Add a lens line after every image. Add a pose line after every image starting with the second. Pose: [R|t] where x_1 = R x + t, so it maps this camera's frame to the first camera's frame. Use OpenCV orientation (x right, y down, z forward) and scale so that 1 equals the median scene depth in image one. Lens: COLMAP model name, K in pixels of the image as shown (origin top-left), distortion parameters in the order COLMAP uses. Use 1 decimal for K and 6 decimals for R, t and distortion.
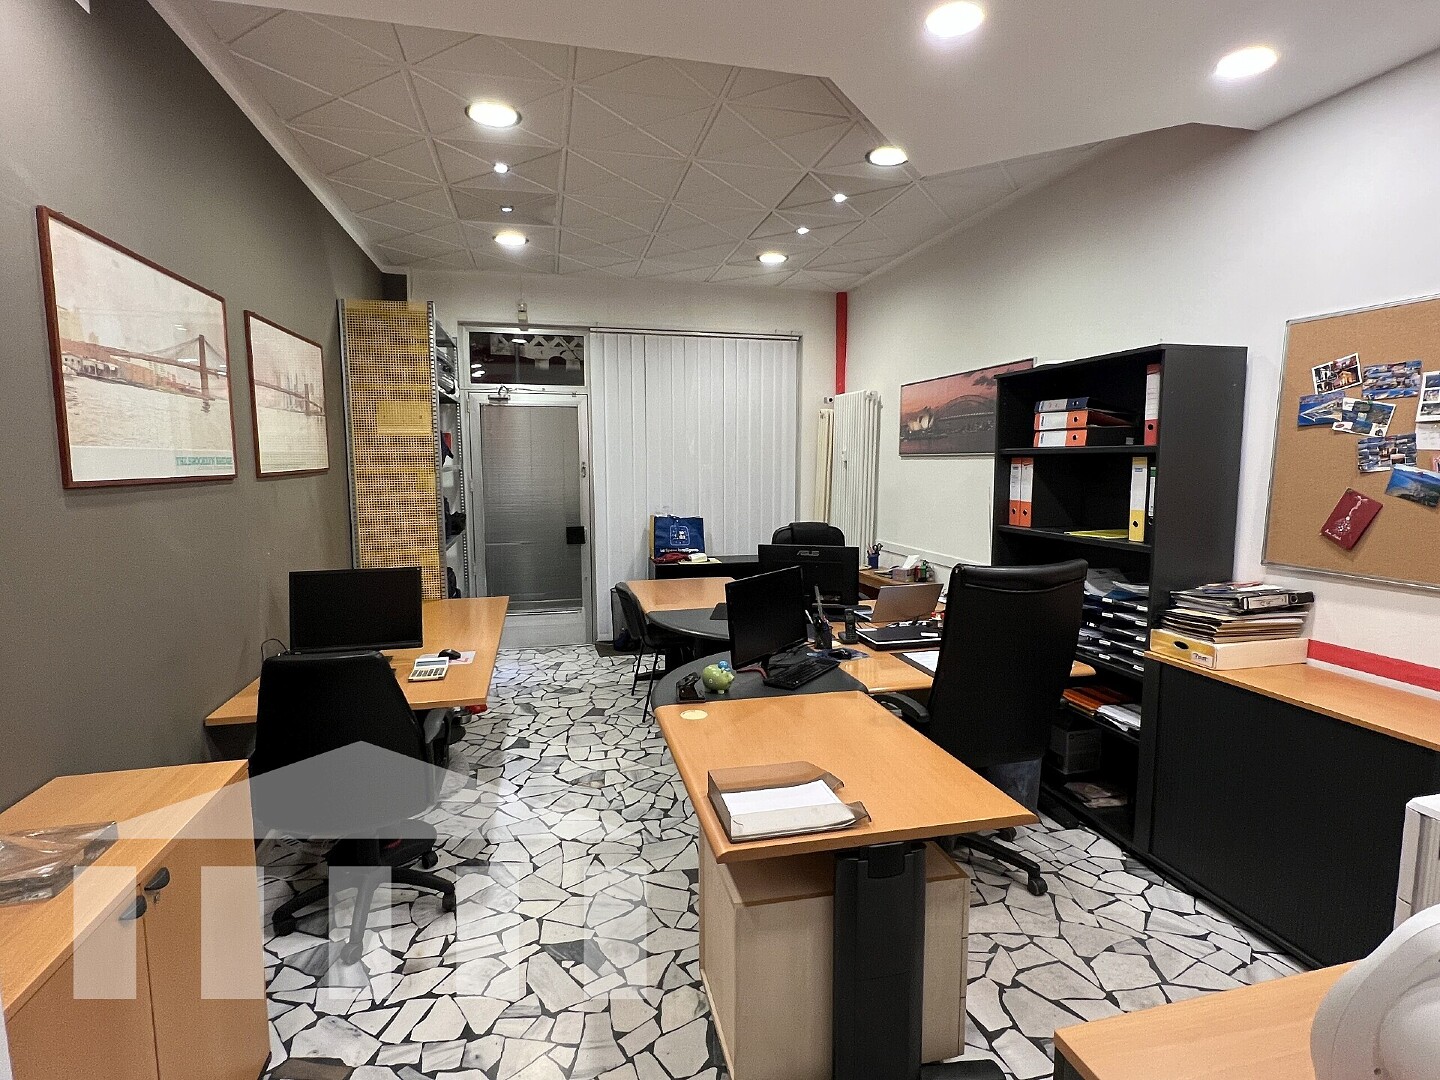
lens RADIAL K [[720.4, 0, 717.4], [0, 720.4, 539.4], [0, 0, 1]] dist [0.000263, 0.000059]
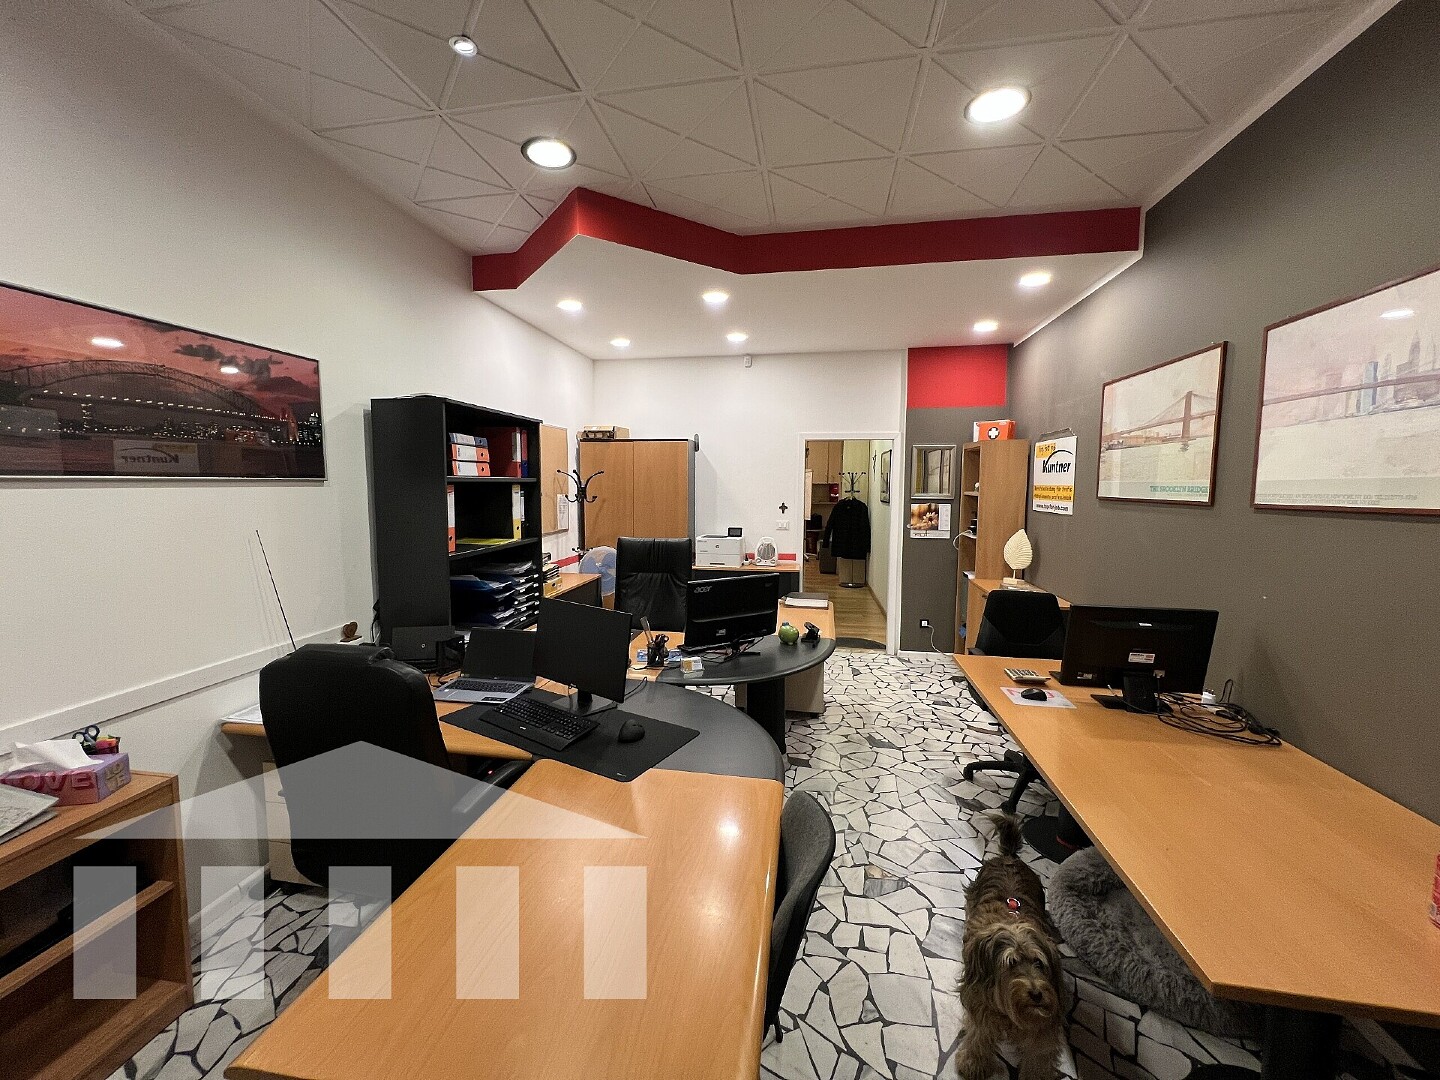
lens RADIAL K [[576.5, 0, 716.6], [0, 576.5, 534.1], [0, 0, 1]] dist [0.000143, 0.000189]
pose [[-0.916656, -0.034630, 0.398174, -0.277198], [0.043110, 0.981860, 0.184640, -0.198124], [-0.397345, 0.186417, -0.898535, 1.756897]]
